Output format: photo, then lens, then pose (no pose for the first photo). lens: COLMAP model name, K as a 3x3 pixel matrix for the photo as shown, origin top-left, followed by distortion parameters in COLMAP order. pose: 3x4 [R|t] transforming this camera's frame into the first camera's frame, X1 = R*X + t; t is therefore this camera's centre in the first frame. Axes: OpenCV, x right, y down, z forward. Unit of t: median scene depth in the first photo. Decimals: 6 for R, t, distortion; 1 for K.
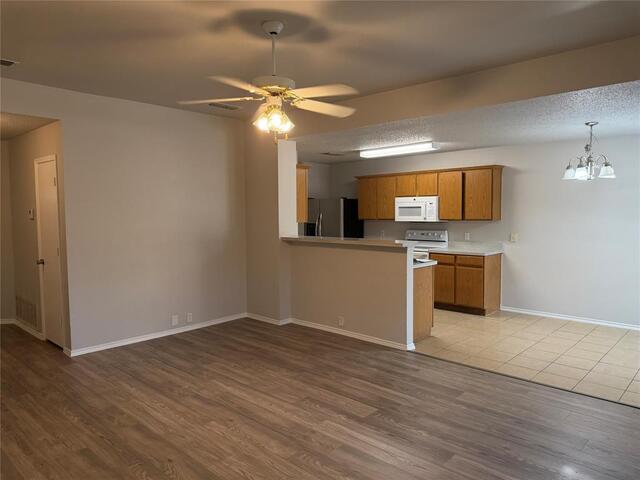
lens RADIAL K [[448.0, 0, 317.3], [0, 448.0, 240.8], [0, 0, 1]] dist [0.025931, -0.032847]
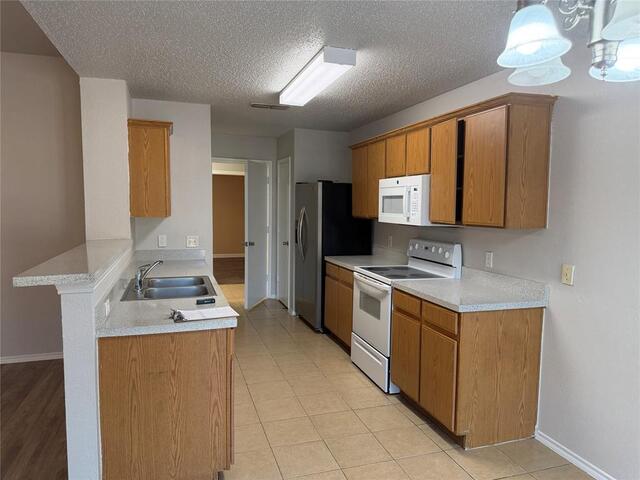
lens RADIAL K [[448.0, 0, 346.8], [0, 448.0, 245.0], [0, 0, 1]] dist [0.025931, -0.032847]
pose [[0.878737, 0.065290, -0.472819, 0.620727], [-0.053823, 0.997836, 0.037759, -0.051870], [0.474261, -0.007732, 0.880350, 0.755256]]
